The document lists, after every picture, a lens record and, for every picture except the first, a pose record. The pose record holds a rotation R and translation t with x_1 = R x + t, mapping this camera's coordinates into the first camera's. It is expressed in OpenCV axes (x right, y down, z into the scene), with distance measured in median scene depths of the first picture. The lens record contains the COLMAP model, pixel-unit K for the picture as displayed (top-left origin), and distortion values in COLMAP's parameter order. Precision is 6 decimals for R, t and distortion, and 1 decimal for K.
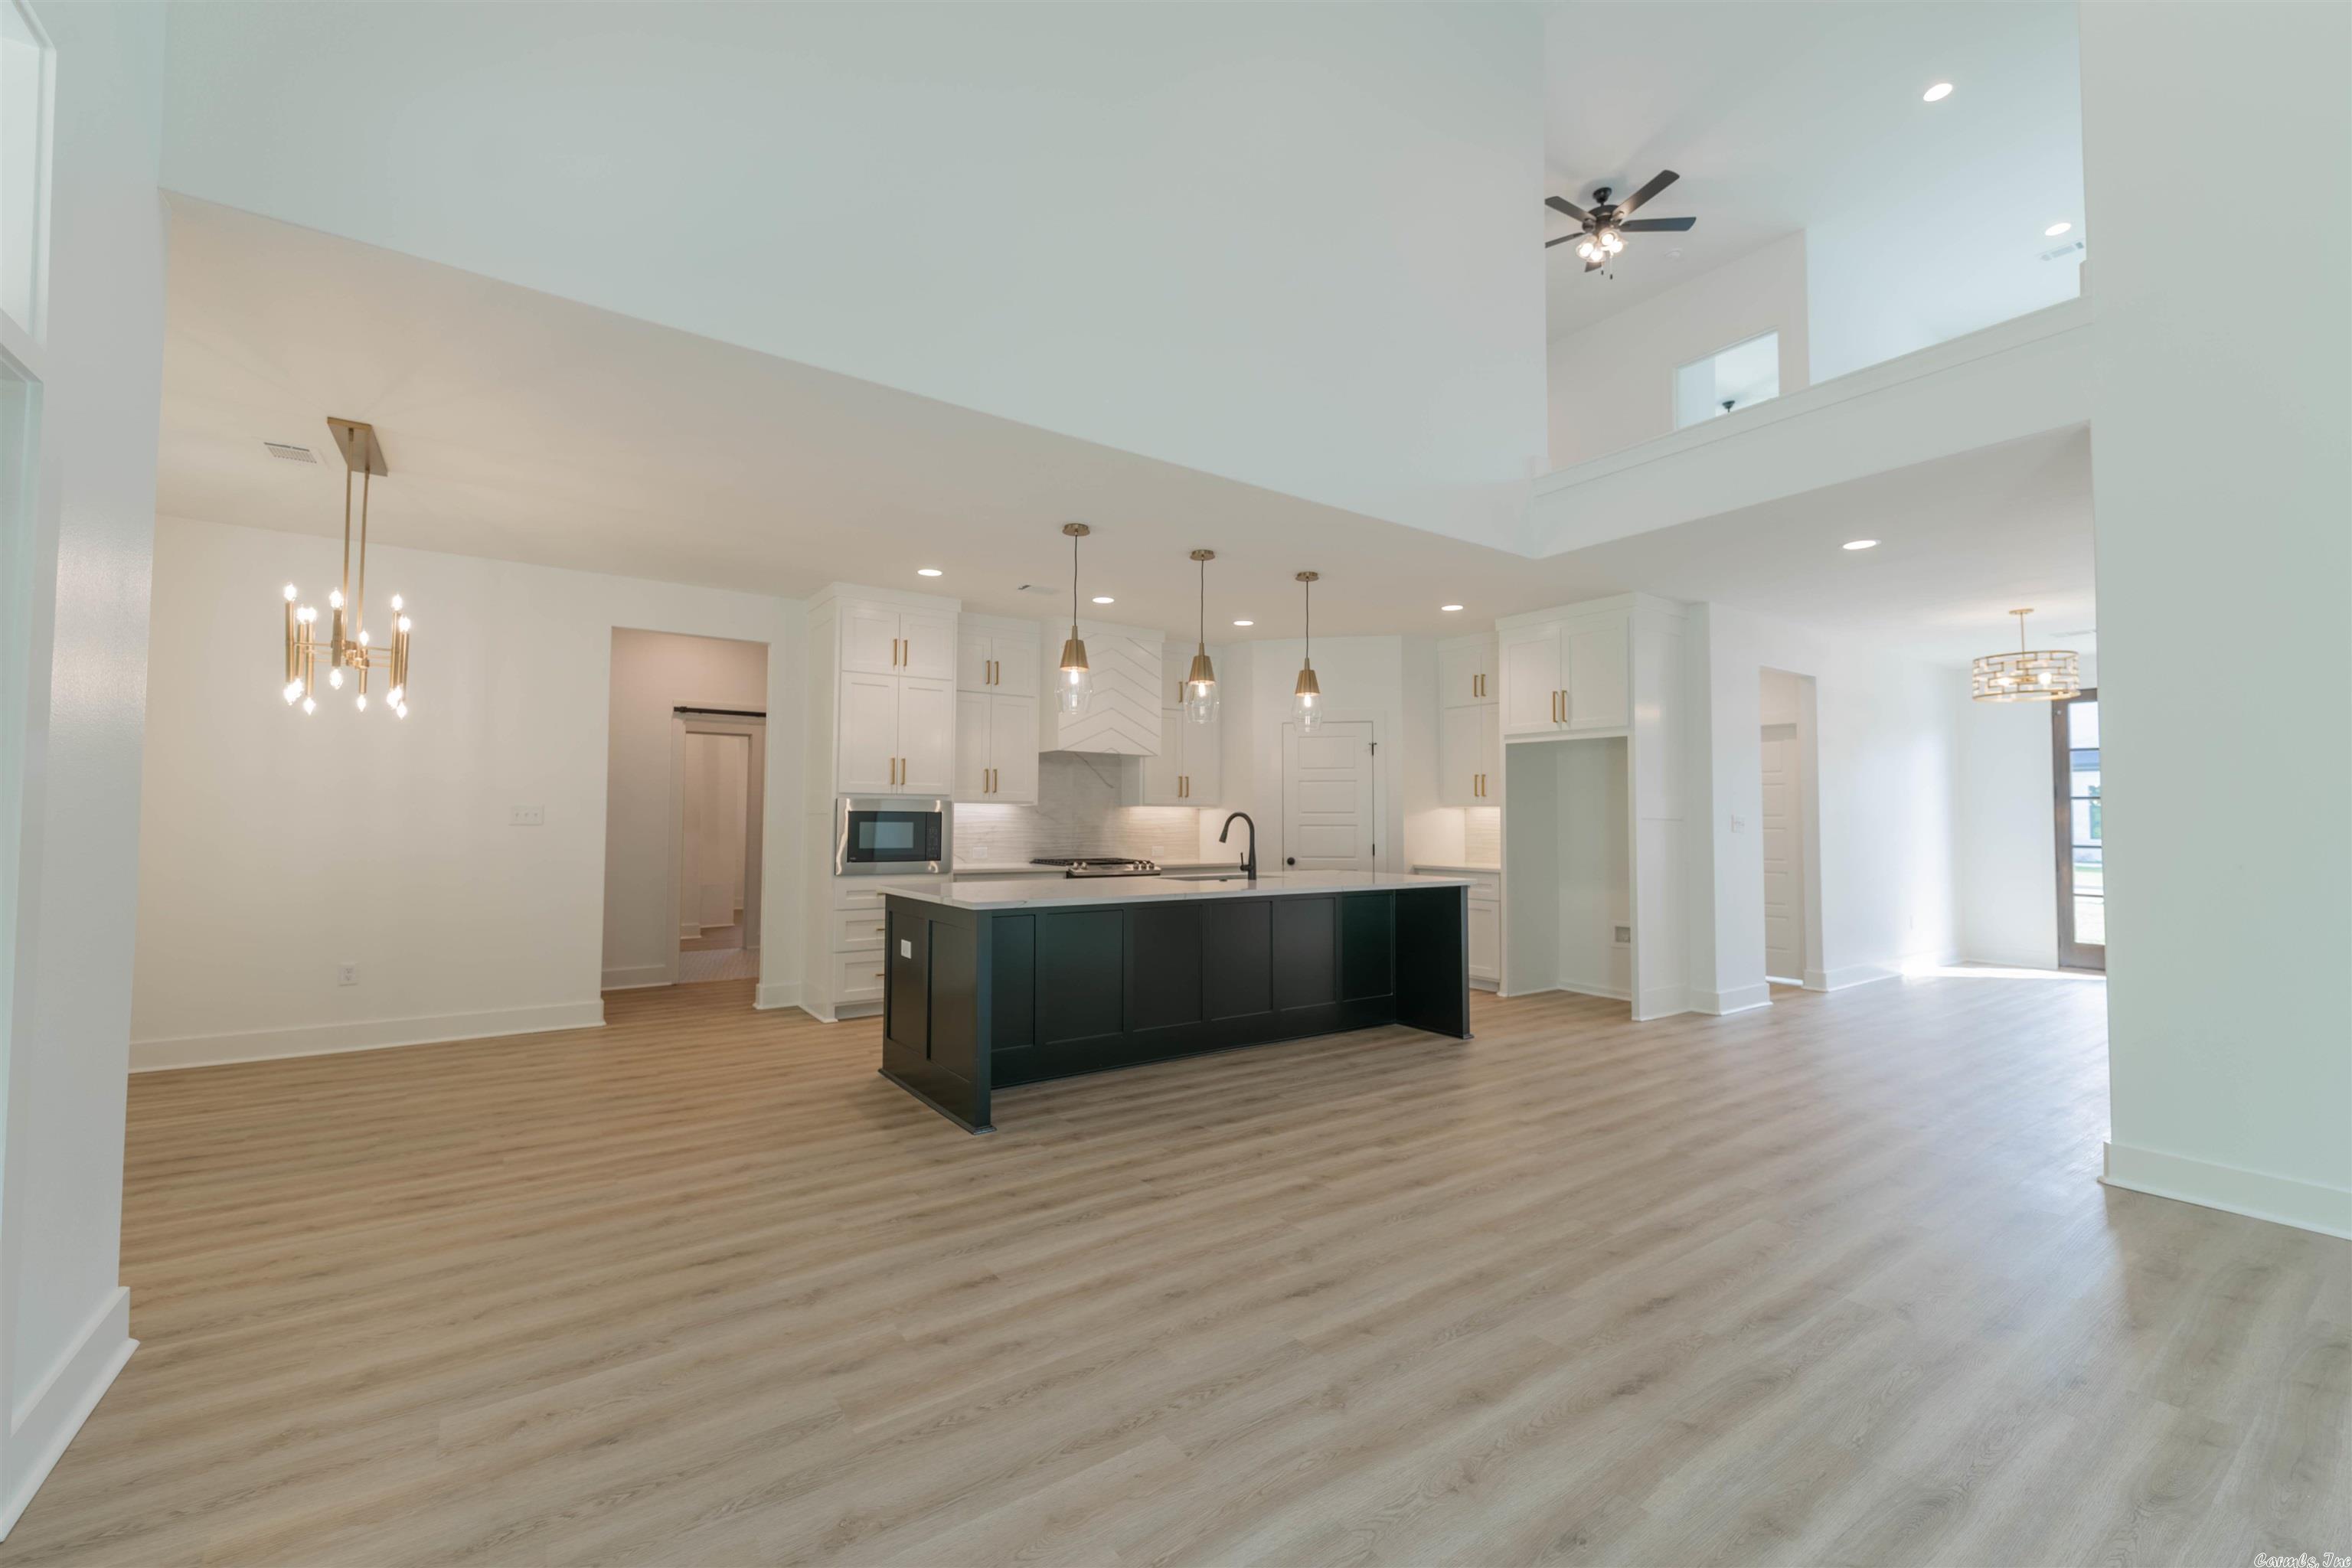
lens RADIAL K [[955.9, 0, 1166.2], [0, 955.9, 778.2], [0, 0, 1]] dist [0.004347, -0.000816]
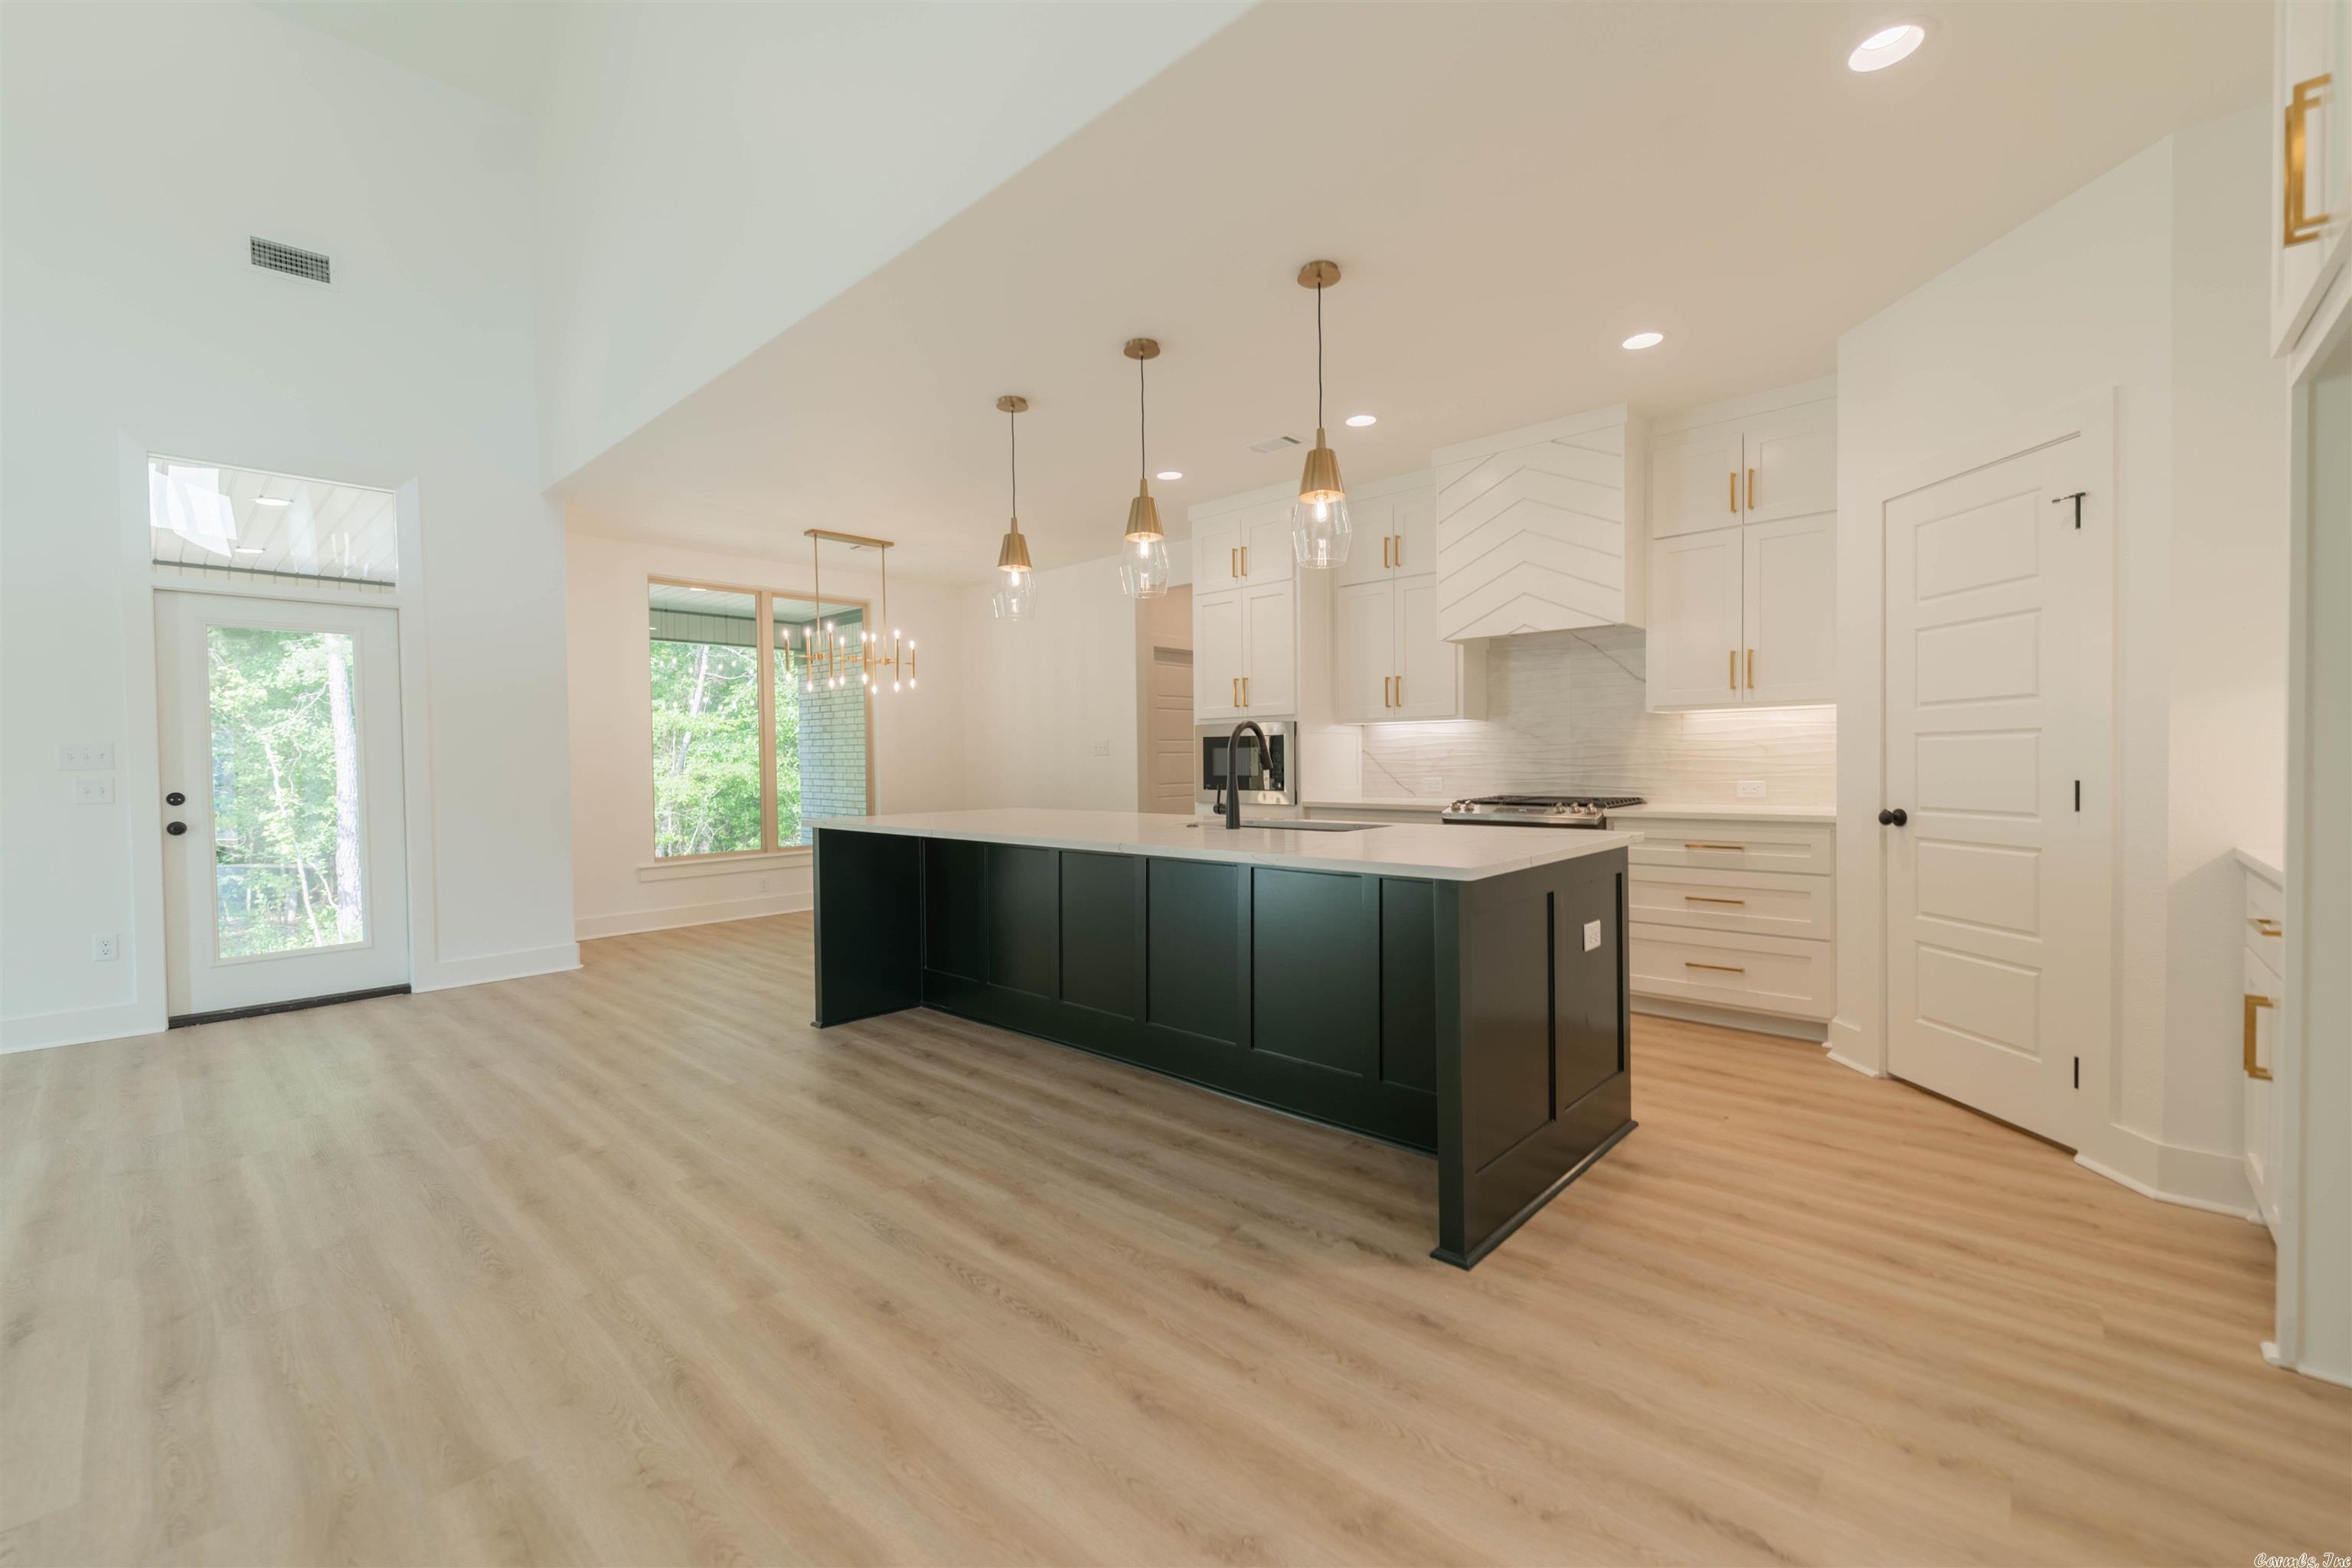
lens RADIAL K [[962.7, 0, 1172.8], [0, 962.7, 781.1], [0, 0, 1]] dist [0.003565, -0.000377]
pose [[0.212447, 0.013679, -0.977077, 0.614128], [0.058443, 0.997934, 0.026678, 0.049533], [0.975423, -0.062771, 0.211209, 0.736926]]
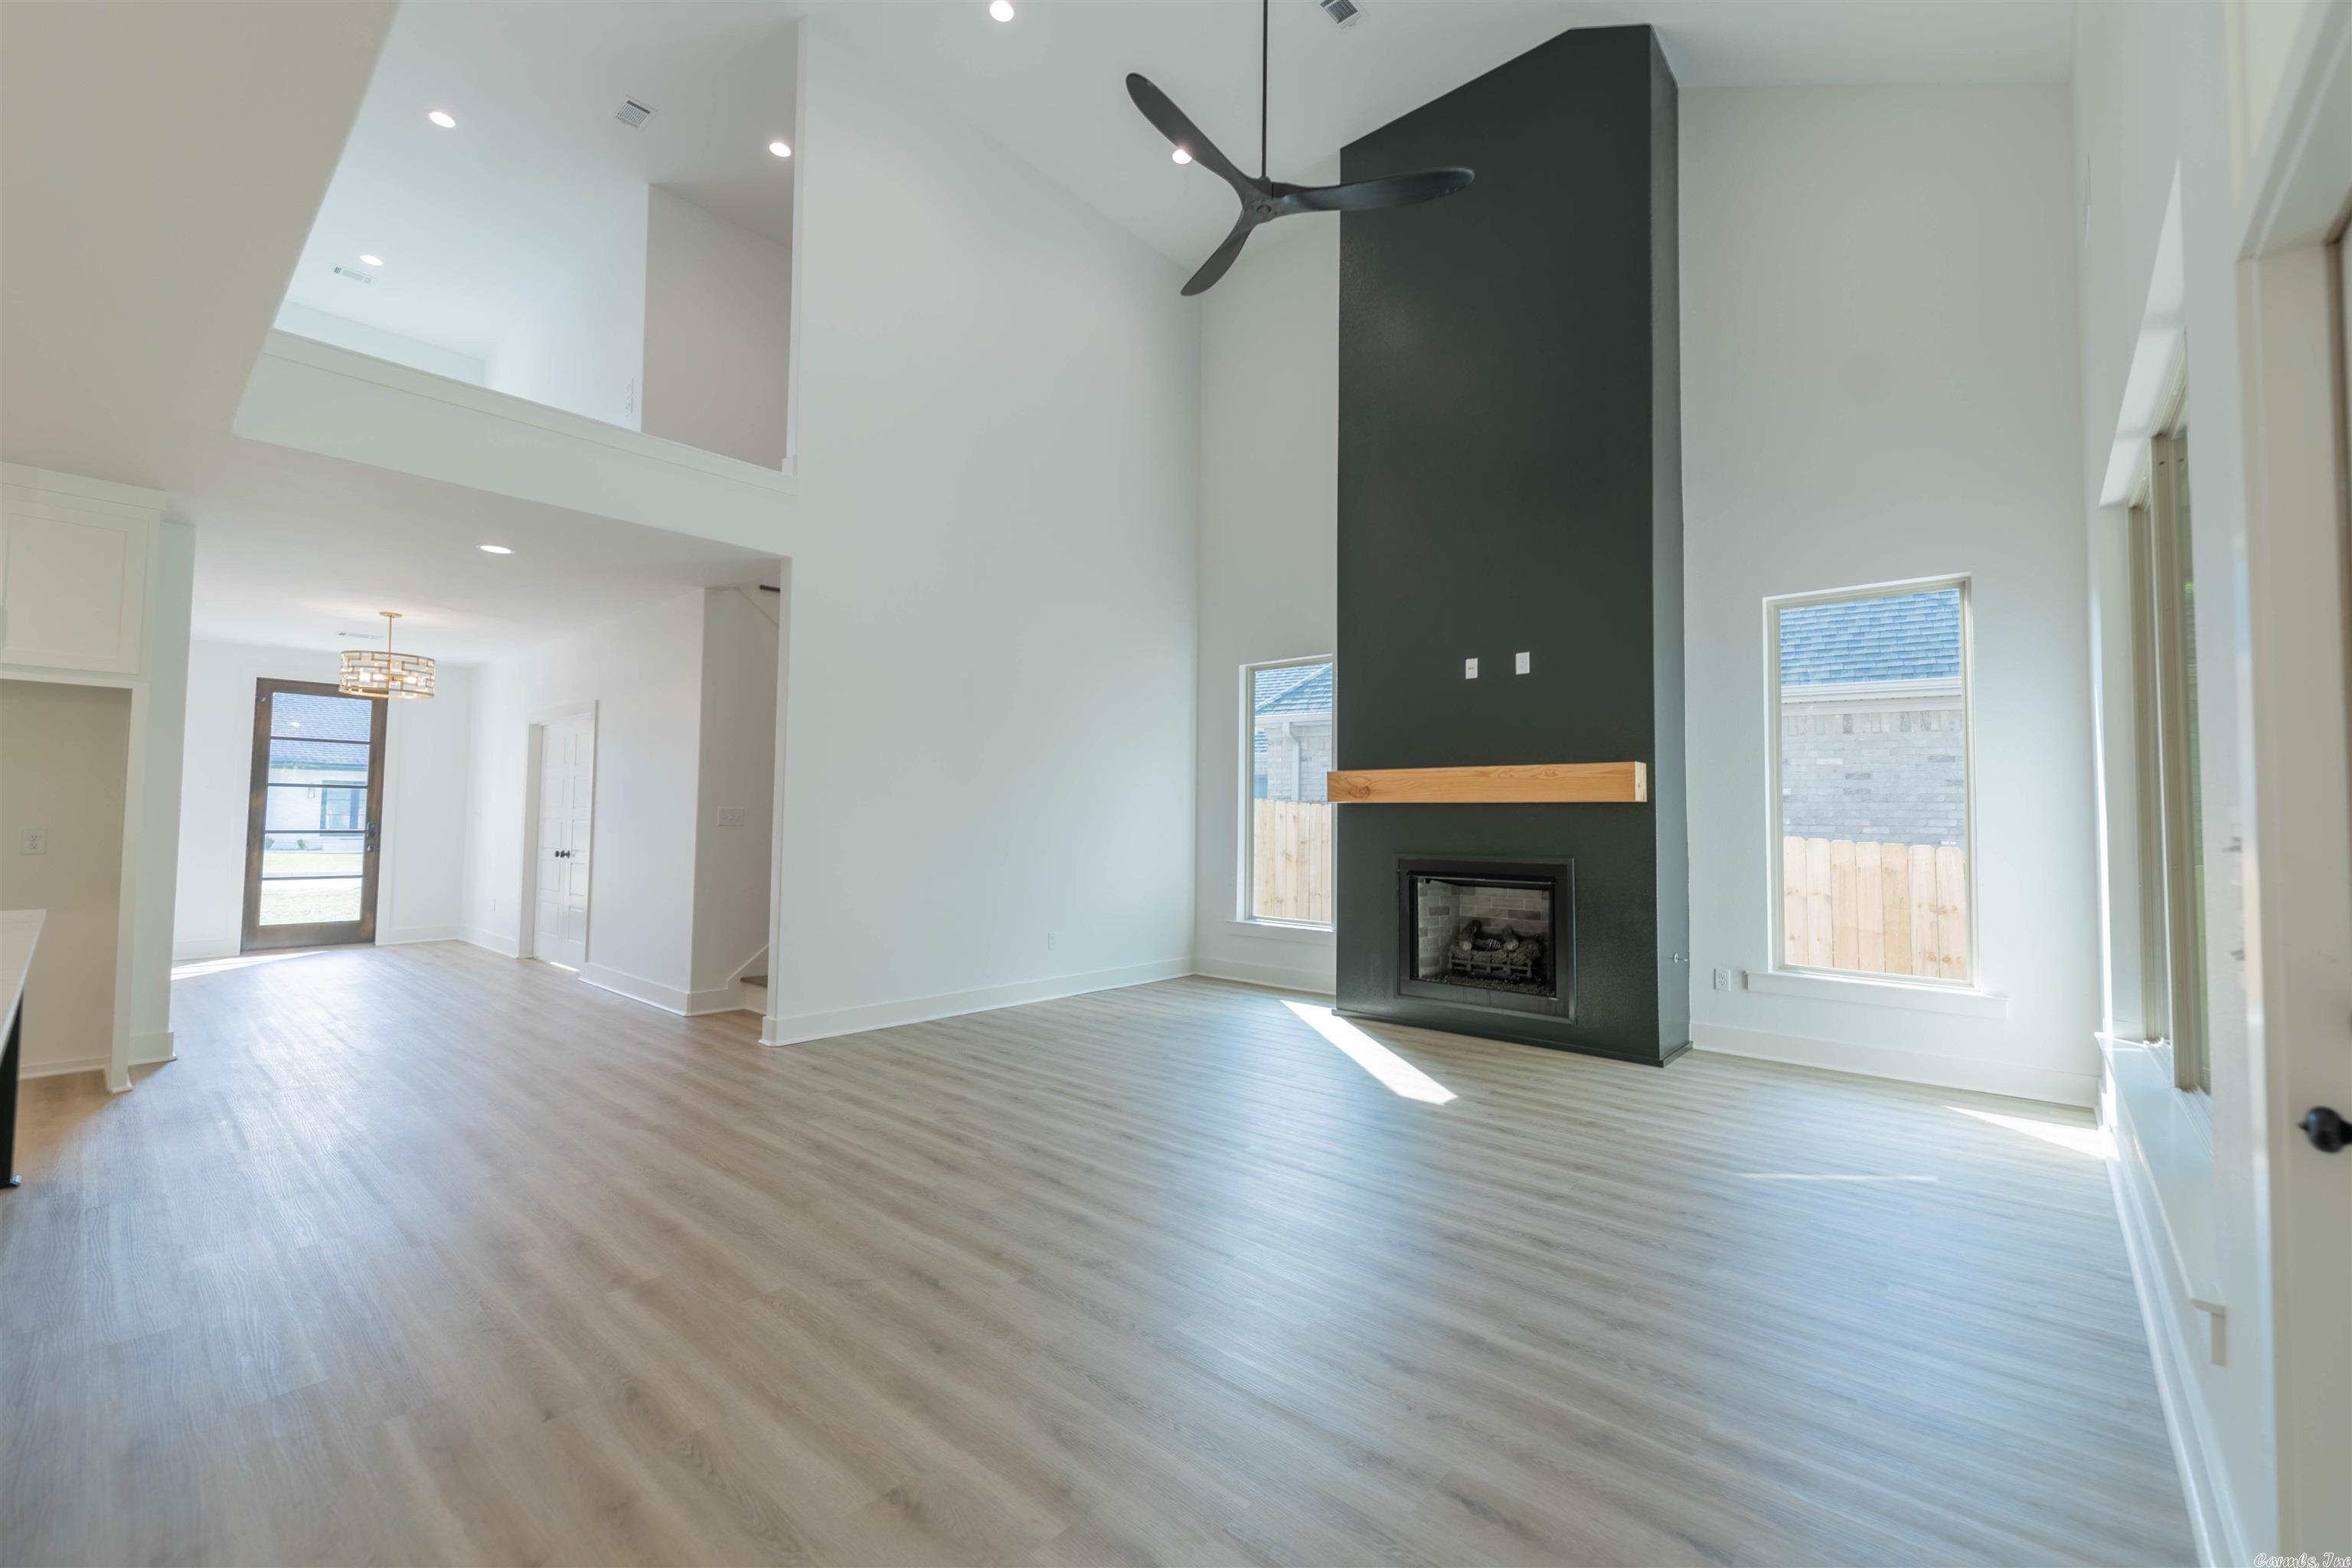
lens RADIAL K [[959.9, 0, 1165.9], [0, 959.9, 773.5], [0, 0, 1]] dist [0.011824, -0.000122]
pose [[-0.230334, 0.036057, 0.972443, -0.389033], [-0.053524, 0.997331, -0.049657, 0.013486], [-0.971639, -0.063487, -0.227789, 0.424525]]
